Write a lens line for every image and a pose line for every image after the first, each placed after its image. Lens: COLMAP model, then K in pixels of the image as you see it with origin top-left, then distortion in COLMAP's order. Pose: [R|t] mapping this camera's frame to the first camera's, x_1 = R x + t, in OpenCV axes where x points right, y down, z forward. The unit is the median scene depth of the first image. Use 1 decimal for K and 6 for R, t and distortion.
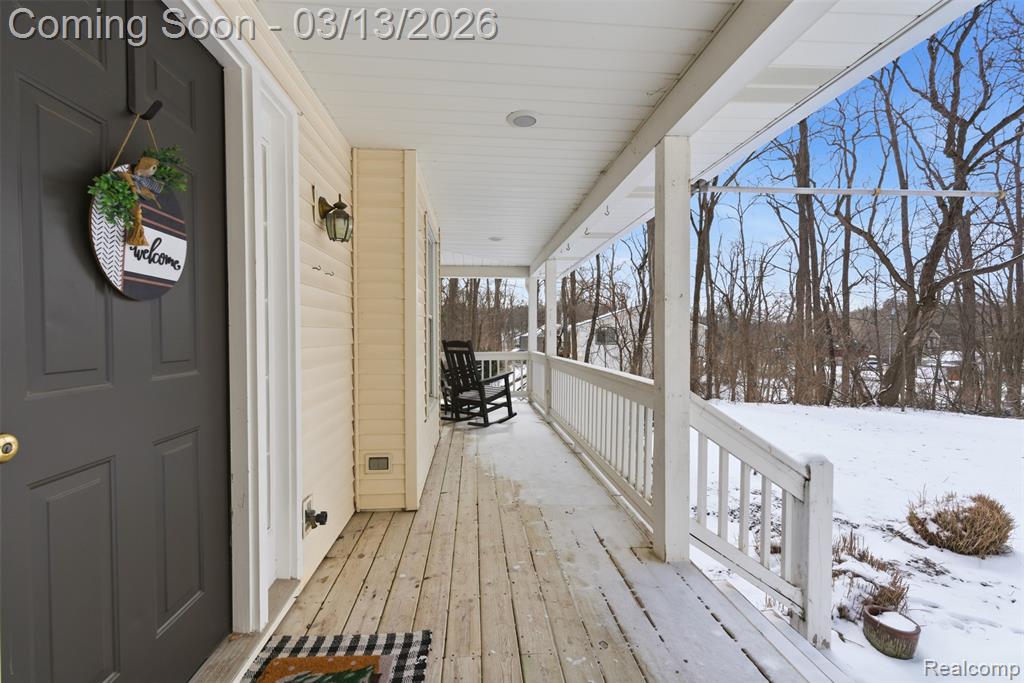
lens RADIAL K [[456.5, 0, 512.0], [0, 456.5, 341.5], [0, 0, 1]] dist [-0.004086, 0.000528]
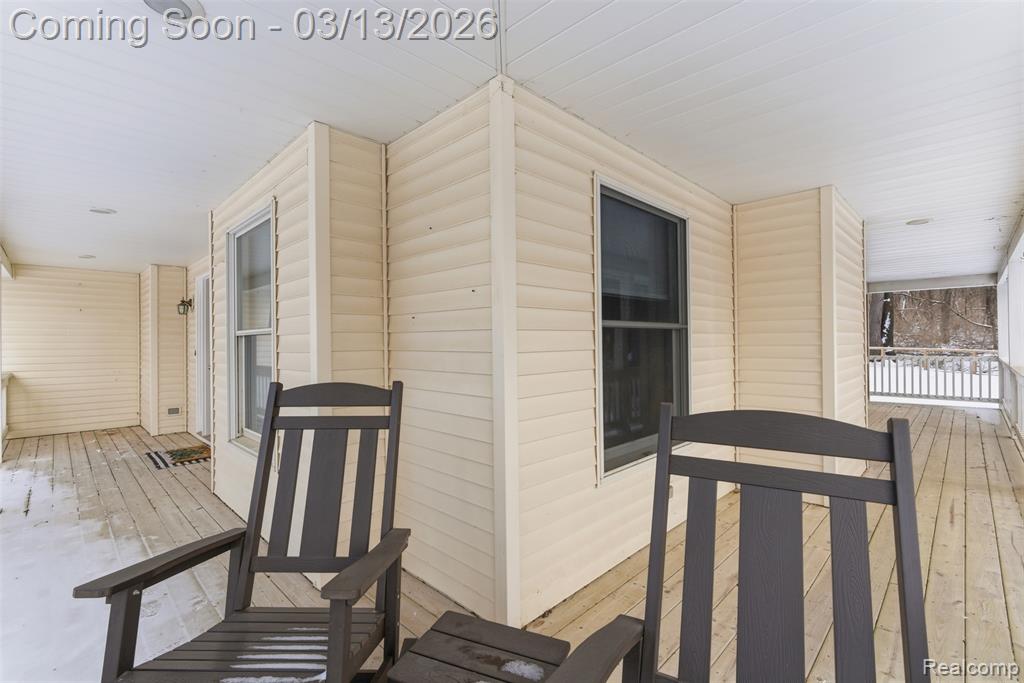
lens RADIAL K [[456.5, 0, 512.0], [0, 456.5, 341.5], [0, 0, 1]] dist [-0.004086, 0.000528]
pose [[-0.762987, 0.002320, -0.646409, -0.023029], [-0.000978, 0.999988, 0.004744, -0.053713], [0.646413, 0.004252, -0.762976, 2.267334]]
